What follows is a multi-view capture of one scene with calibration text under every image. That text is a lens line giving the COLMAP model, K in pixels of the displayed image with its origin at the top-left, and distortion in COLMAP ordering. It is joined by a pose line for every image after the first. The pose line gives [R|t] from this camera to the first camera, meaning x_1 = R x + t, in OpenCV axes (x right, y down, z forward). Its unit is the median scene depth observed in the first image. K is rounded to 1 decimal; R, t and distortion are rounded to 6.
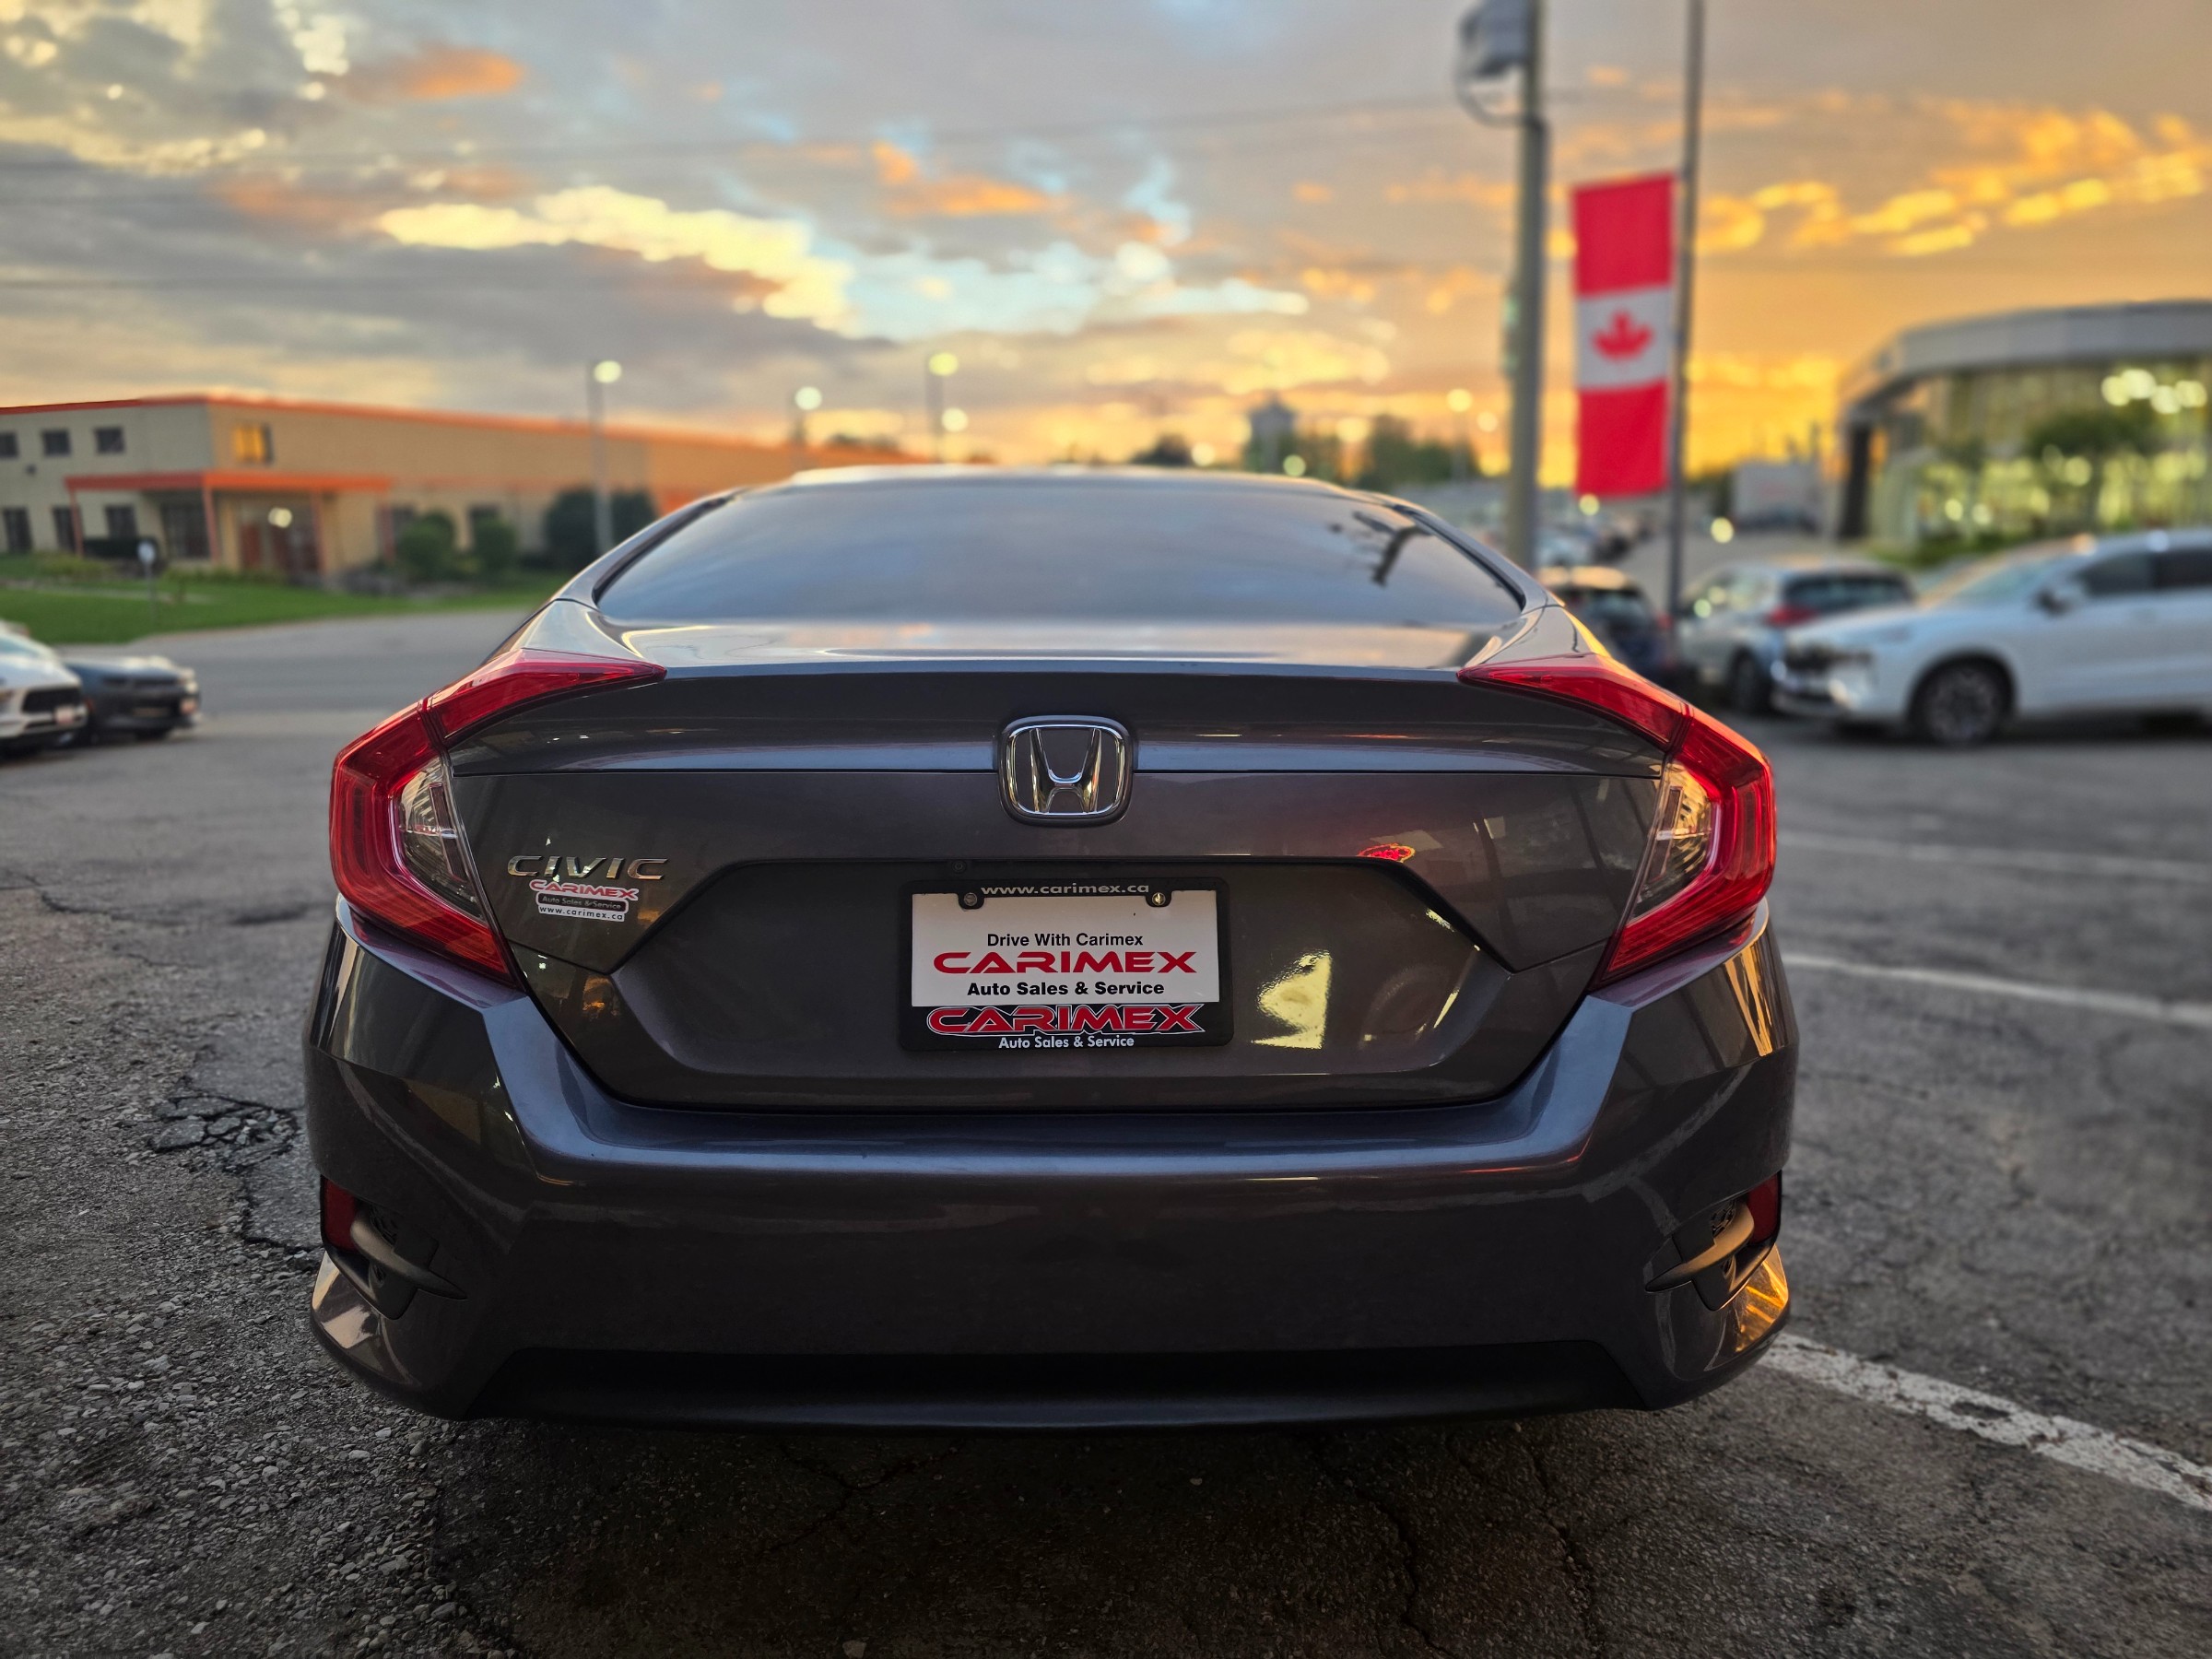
lens RADIAL K [[1514.9, 0, 1109.8], [0, 1514.9, 826.5], [0, 0, 1]] dist [0.031798, -0.021749]
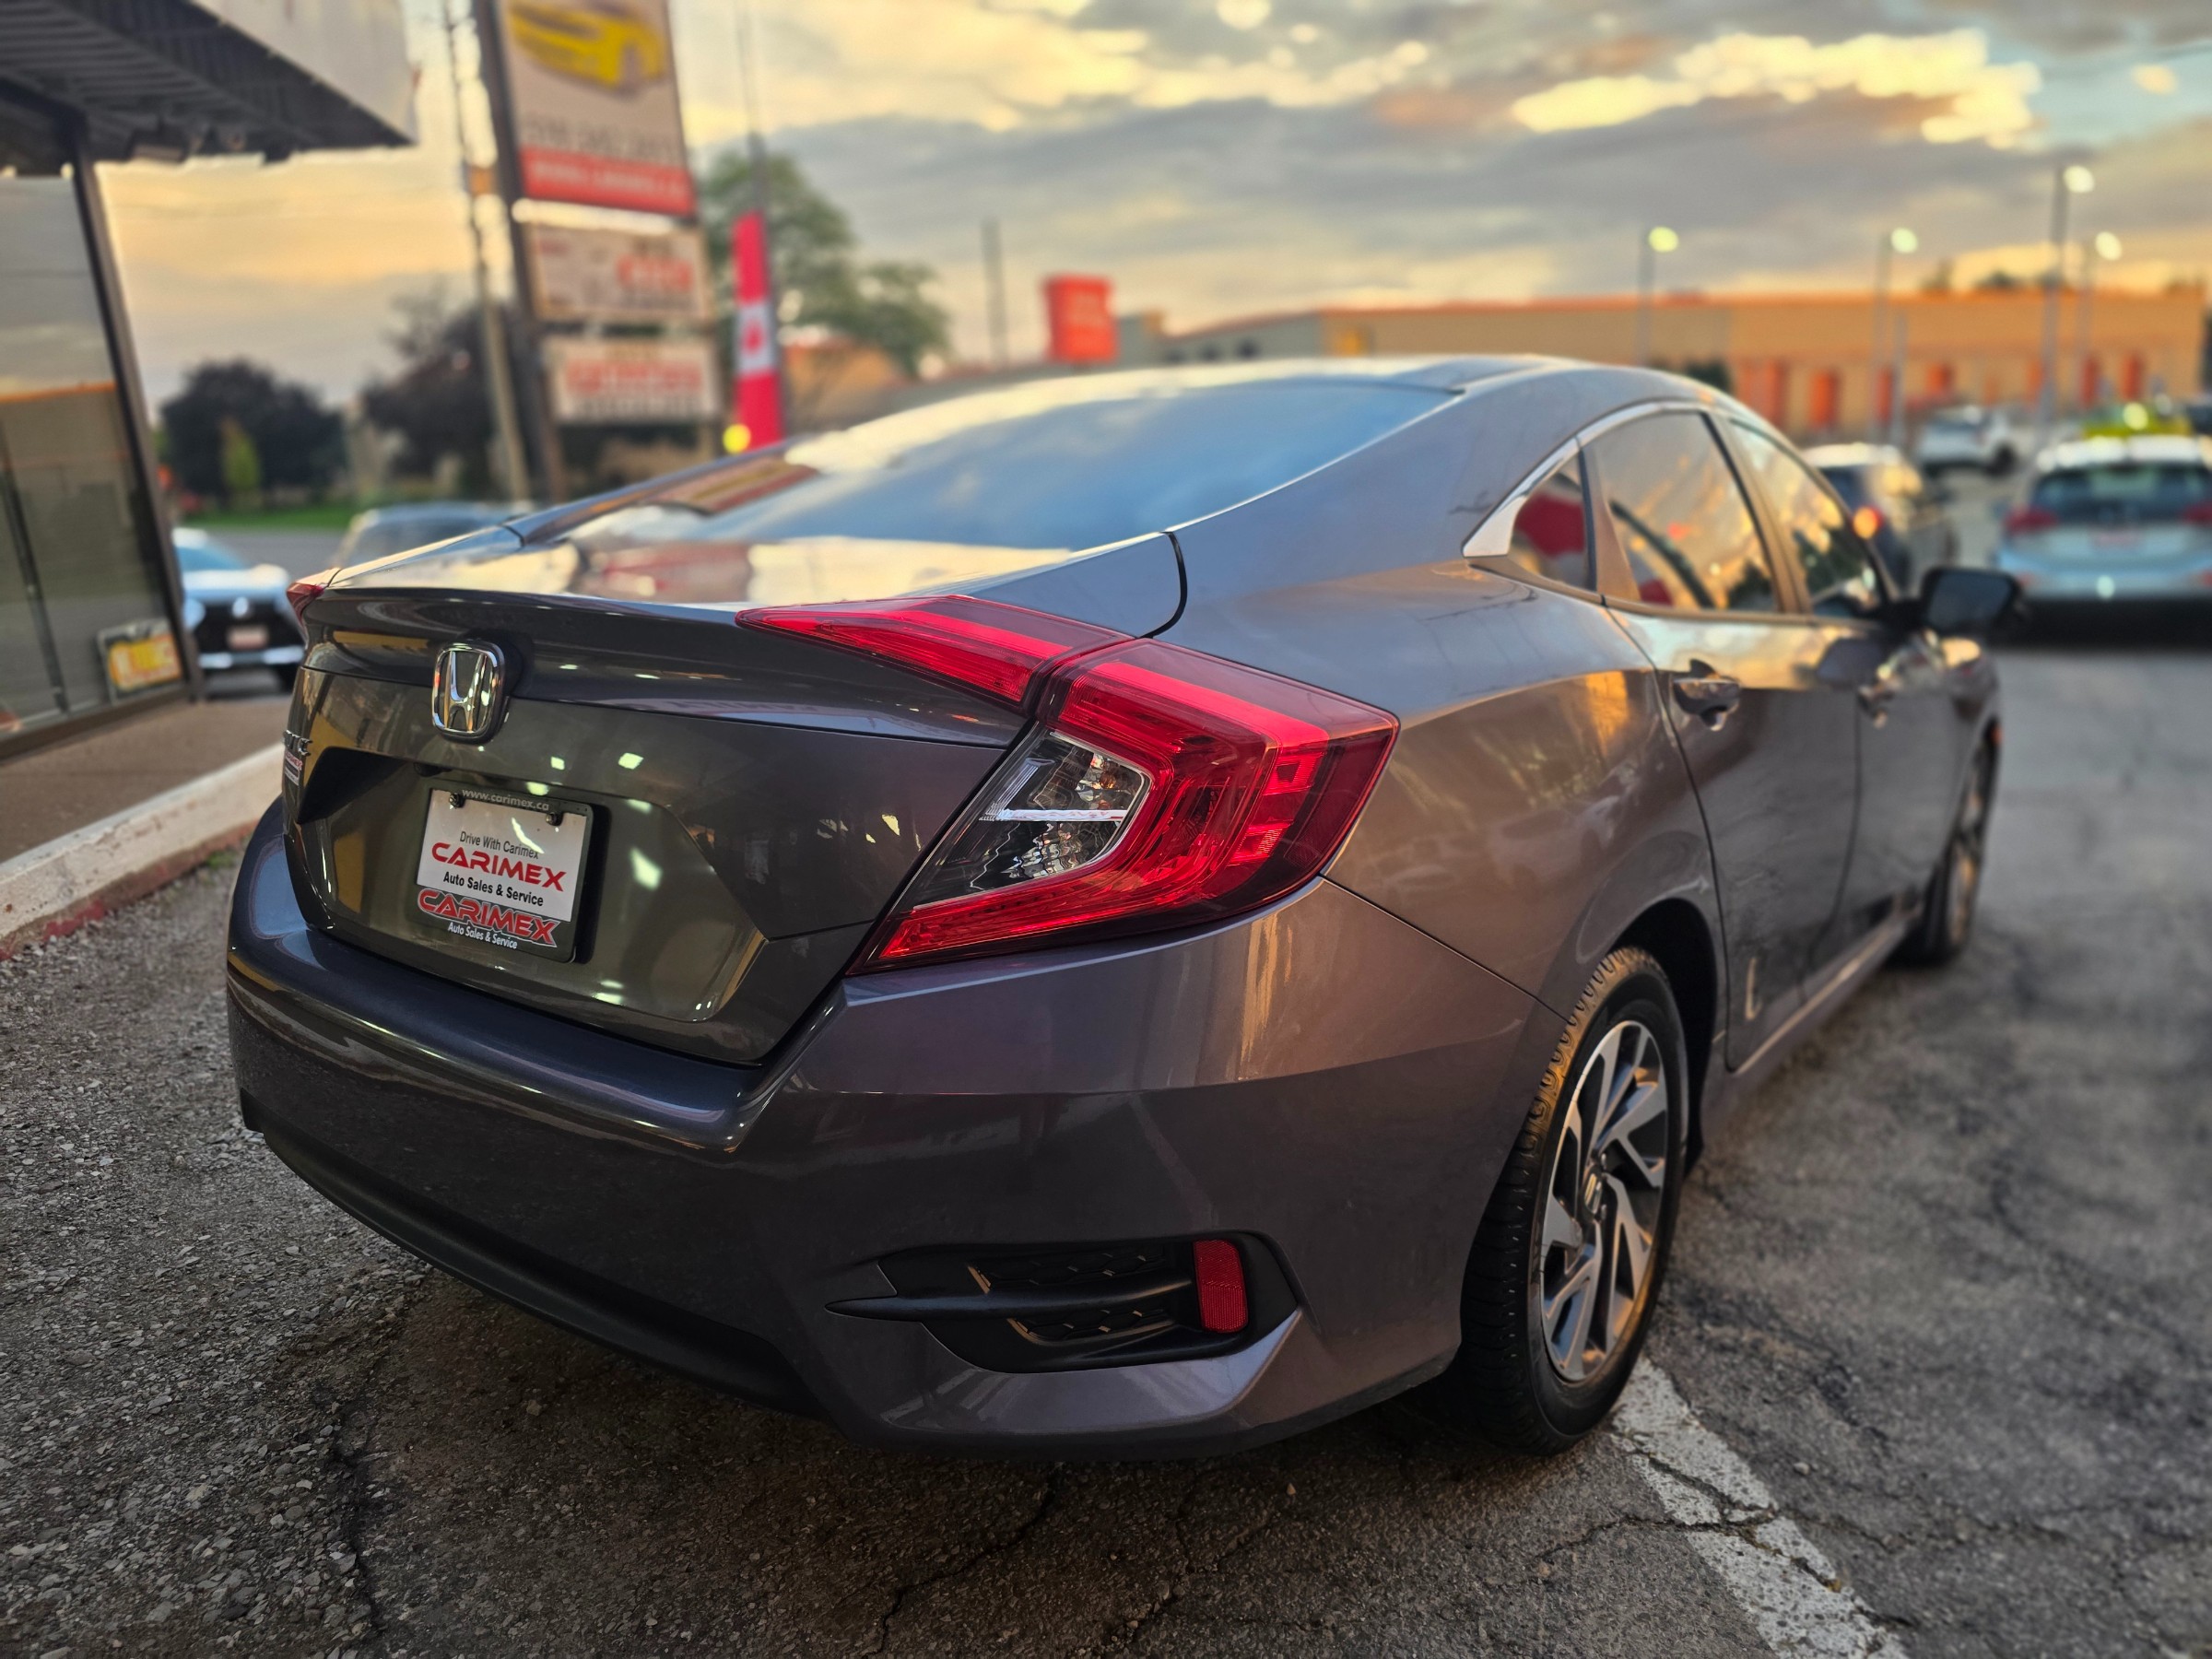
lens RADIAL K [[1514.9, 0, 1104.0], [0, 1514.9, 826.9], [0, 0, 1]] dist [0.031798, -0.021749]
pose [[0.777149, 0.122993, -0.617181, 0.096716], [-0.075231, 0.991840, 0.102926, -0.008339], [0.624804, -0.033558, 0.780060, 0.039508]]
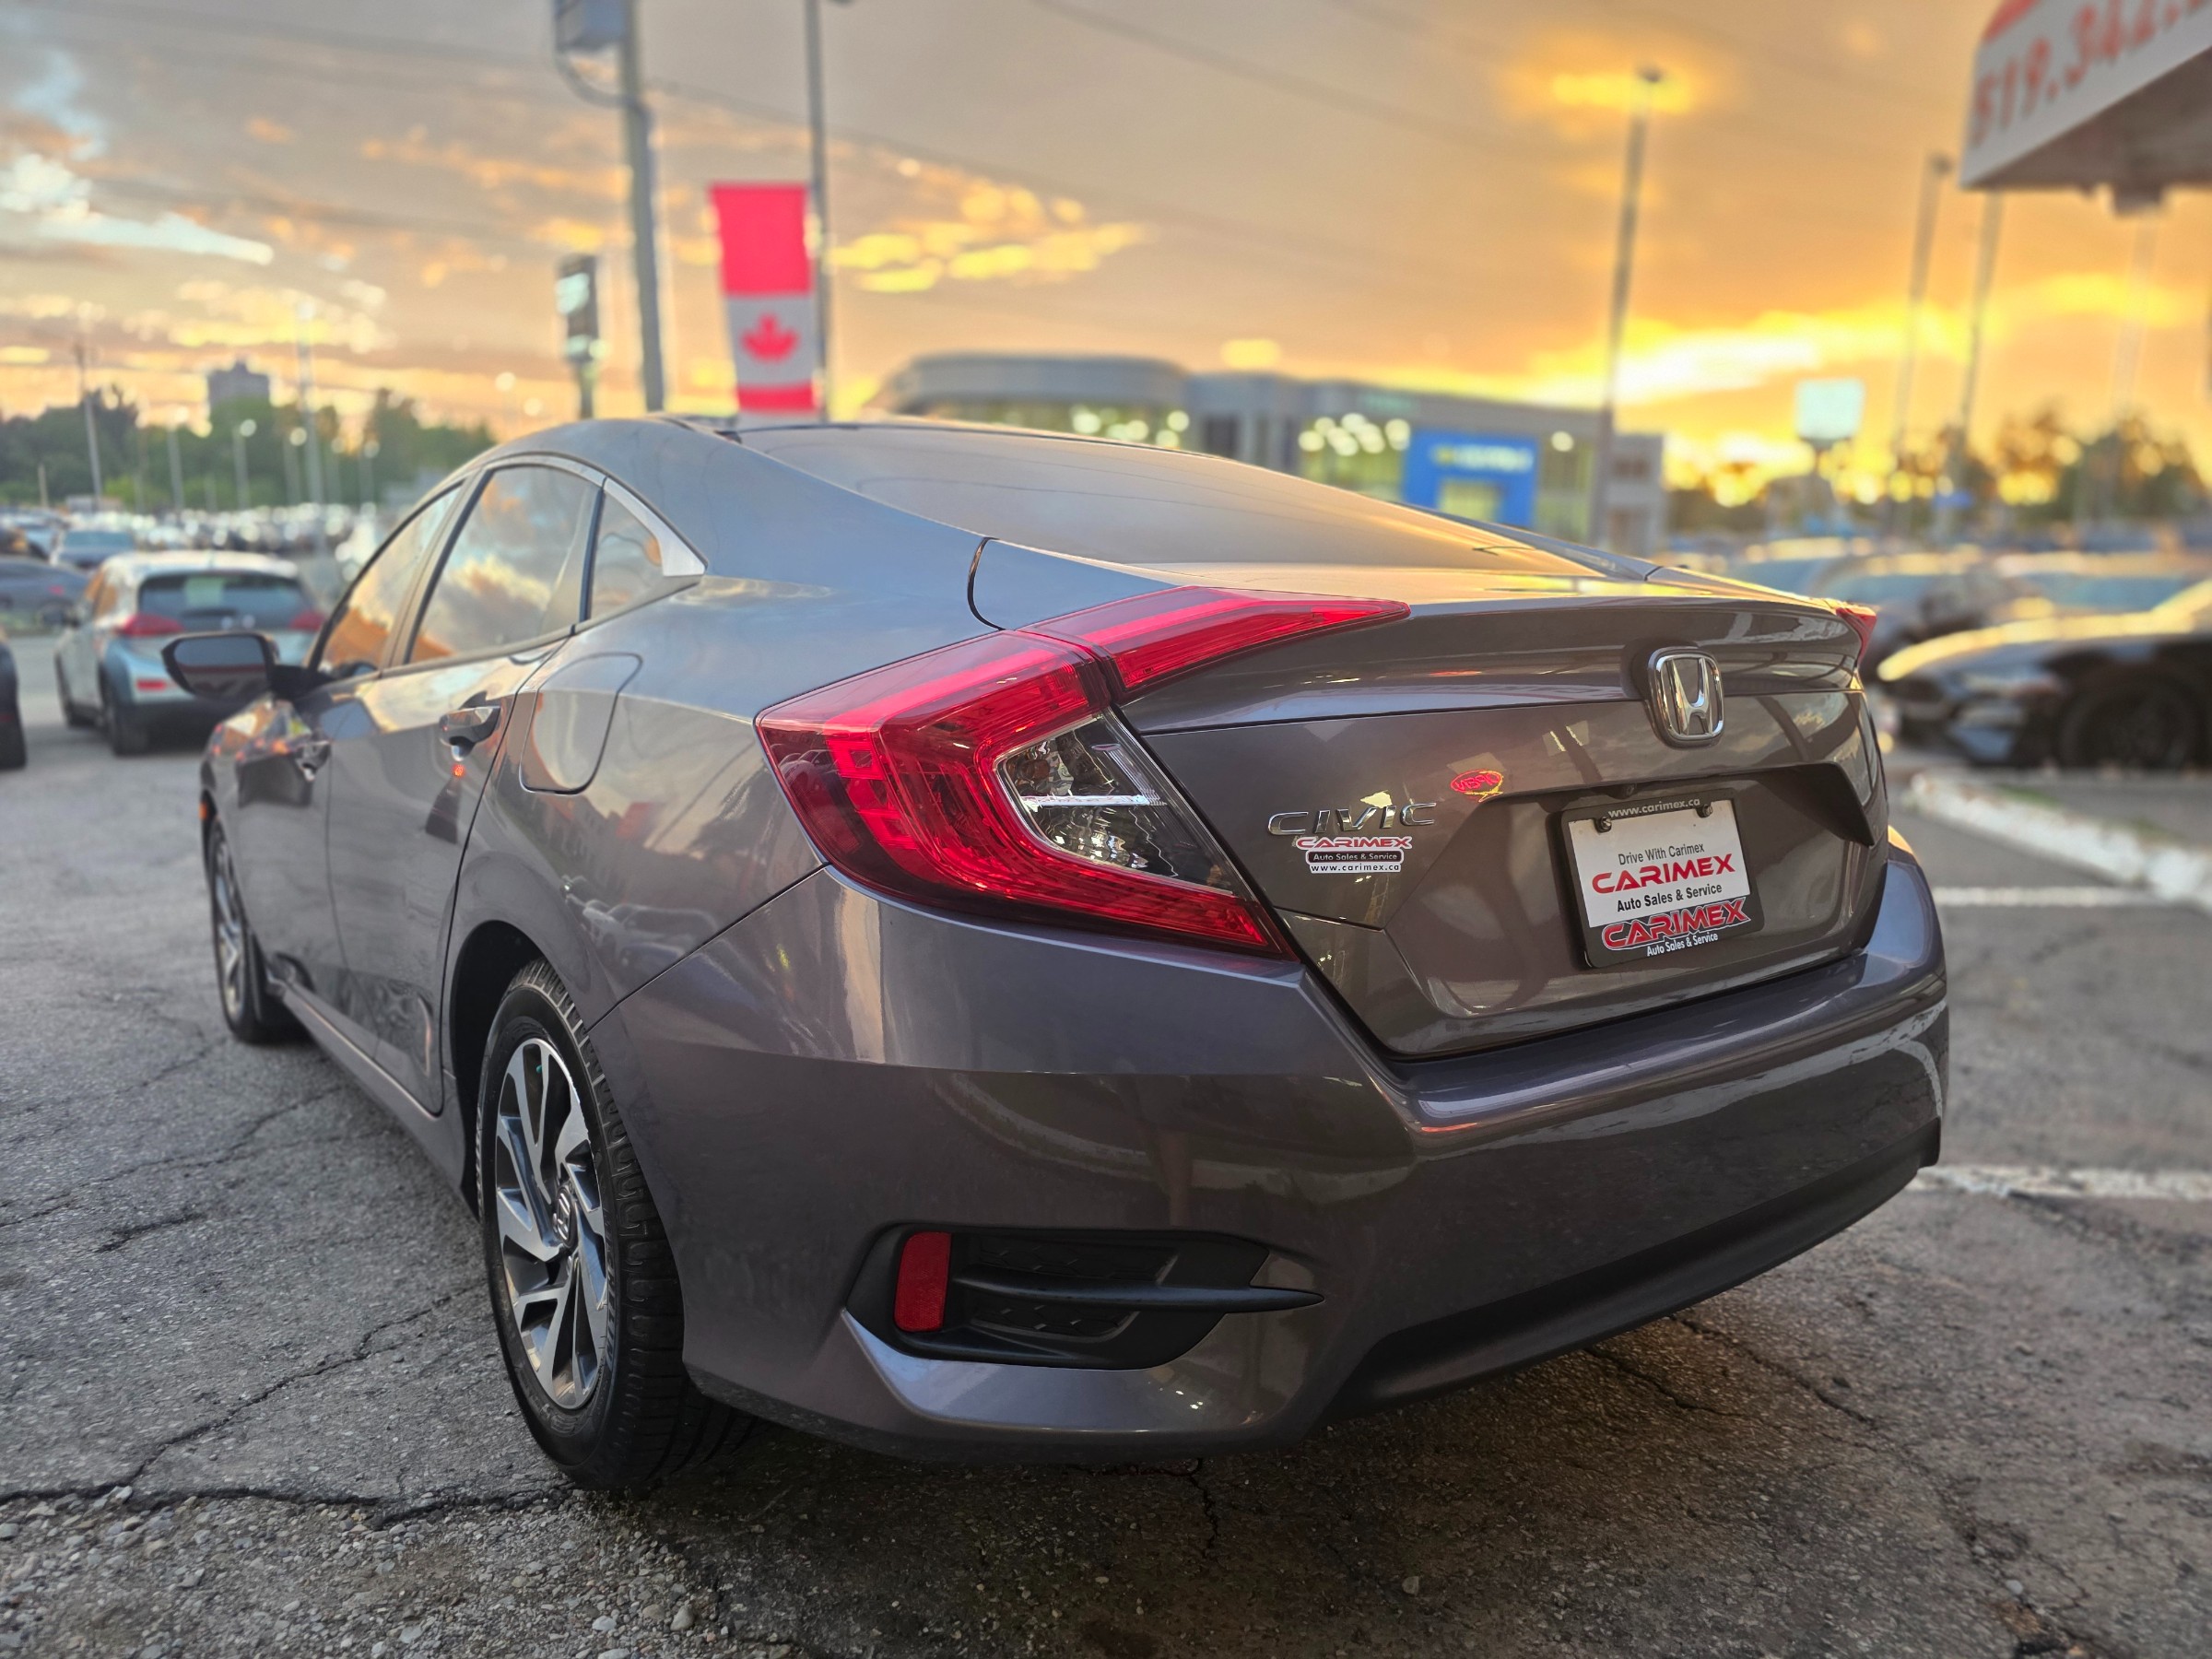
lens RADIAL K [[1514.9, 0, 1113.0], [0, 1514.9, 841.6], [0, 0, 1]] dist [0.031798, -0.021749]
pose [[0.818273, -0.083050, 0.568799, -0.095283], [0.076589, 0.996437, 0.035310, -0.000326], [-0.569705, 0.014671, 0.821718, 0.030736]]
